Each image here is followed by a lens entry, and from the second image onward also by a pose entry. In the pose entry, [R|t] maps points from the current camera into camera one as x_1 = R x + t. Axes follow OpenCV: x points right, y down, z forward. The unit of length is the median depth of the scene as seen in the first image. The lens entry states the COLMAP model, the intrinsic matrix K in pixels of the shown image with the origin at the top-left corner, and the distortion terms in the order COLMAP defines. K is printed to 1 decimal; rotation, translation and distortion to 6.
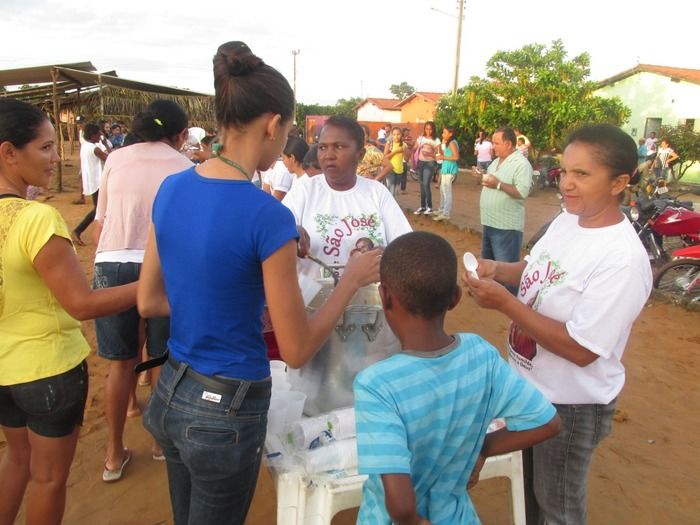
lens RADIAL K [[570.7, 0, 350.0], [0, 570.7, 262.5], [0, 0, 1]] dist [-0.040097, 0.008691]
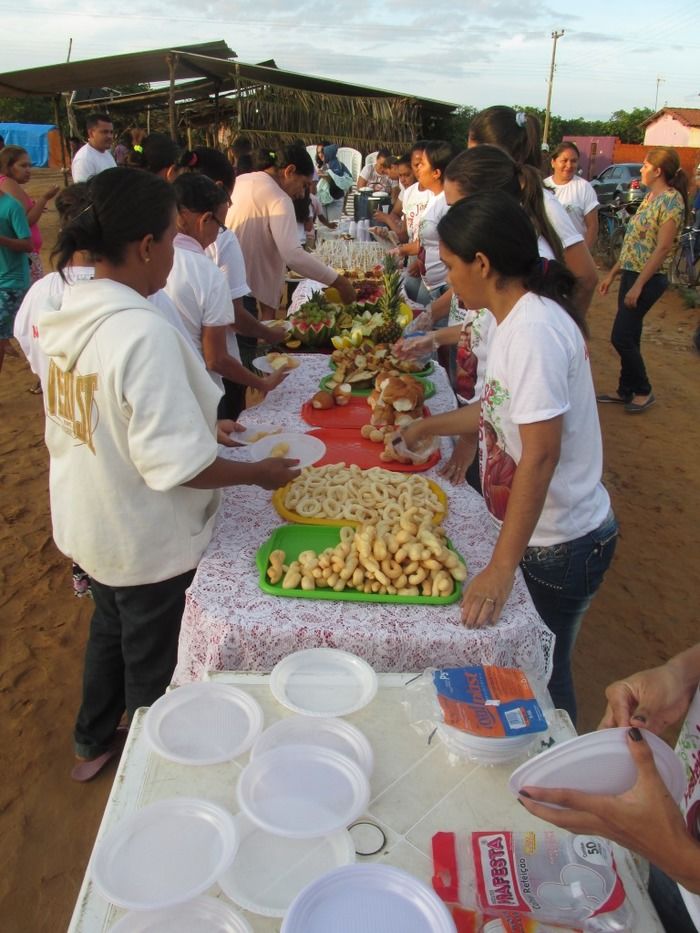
lens RADIAL K [[753.9, 0, 350.0], [0, 753.9, 466.5], [0, 0, 1]] dist [-0.021224, 0.002860]
pose [[0.947166, 0.128929, -0.293690, -0.012883], [-0.080119, 0.981730, 0.172589, -0.025280], [0.310576, -0.139940, 0.940191, 0.107215]]
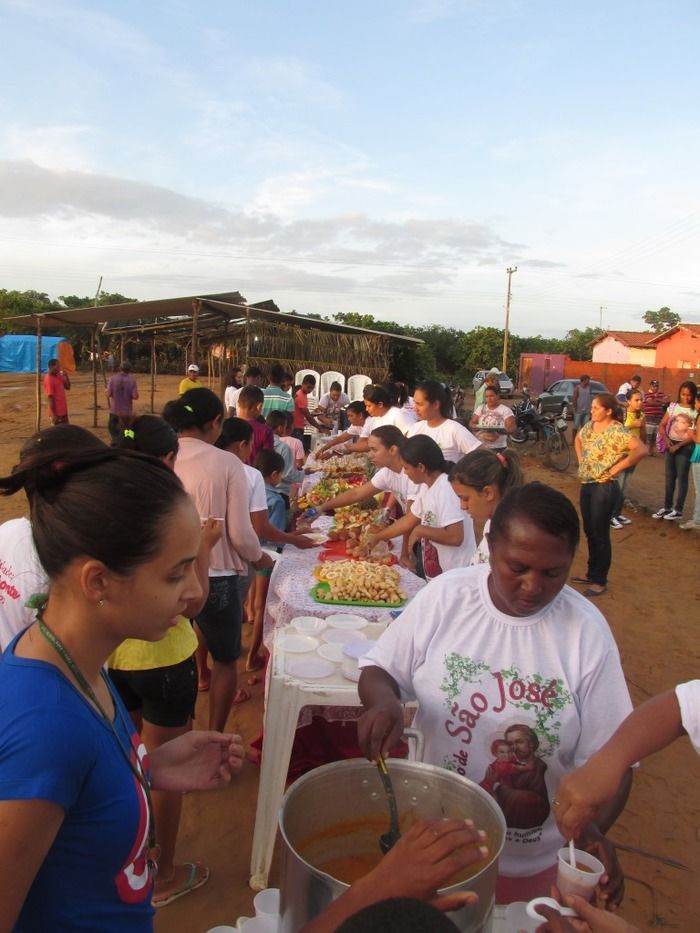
lens RADIAL K [[760.7, 0, 350.0], [0, 760.7, 466.5], [0, 0, 1]] dist [-0.040097, 0.008691]
pose [[0.955569, 0.058907, -0.288820, 0.009889], [-0.086884, 0.992584, -0.085015, -0.016869], [0.281670, 0.106331, 0.953601, 0.022127]]
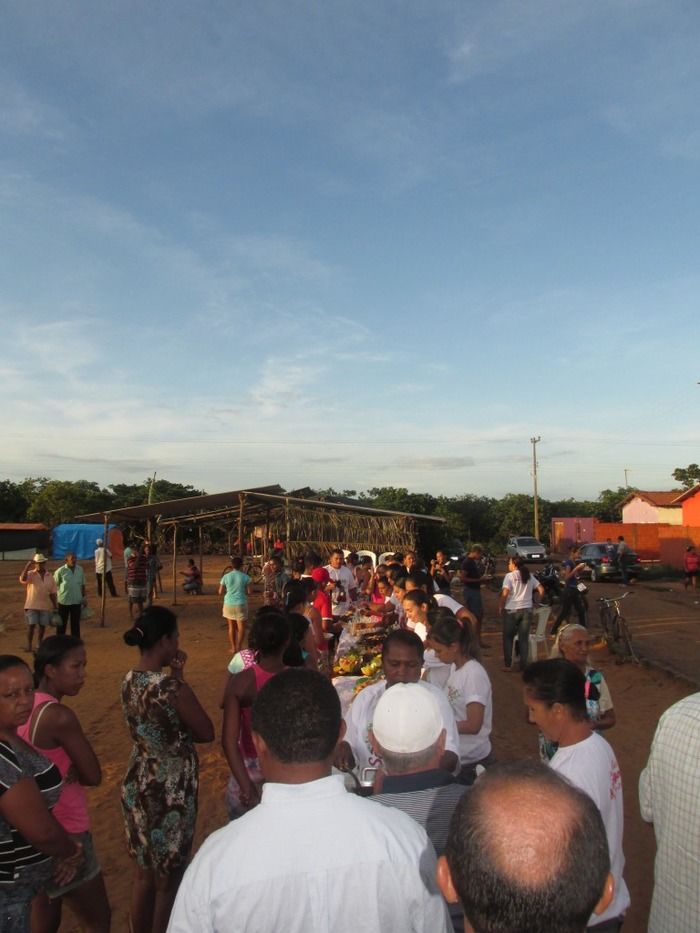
lens RADIAL K [[760.7, 0, 350.0], [0, 760.7, 466.5], [0, 0, 1]] dist [-0.040097, 0.008691]
pose [[0.939163, -0.057297, -0.338660, 0.037325], [-0.050152, 0.952545, -0.300239, -0.010329], [0.339791, 0.298958, 0.891721, -0.039459]]
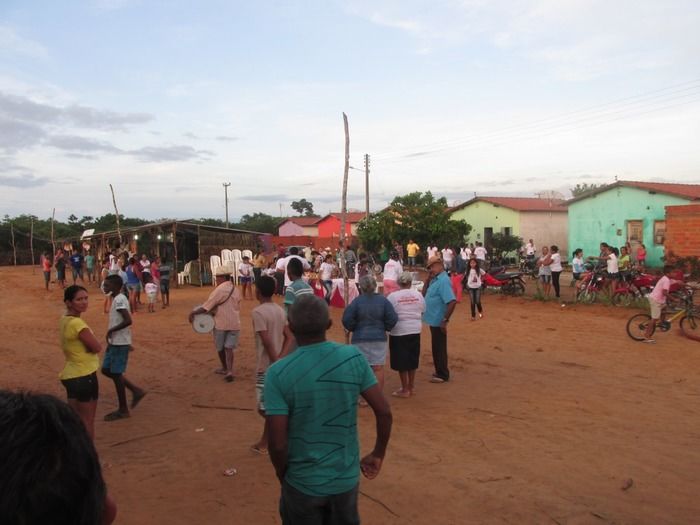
lens RADIAL K [[570.7, 0, 350.0], [0, 570.7, 262.5], [0, 0, 1]] dist [-0.040097, 0.008691]
pose [[0.979259, -0.061264, 0.193127, -0.175360], [0.095642, 0.980080, -0.174059, 0.089570], [-0.178617, 0.188920, 0.965611, -0.483572]]
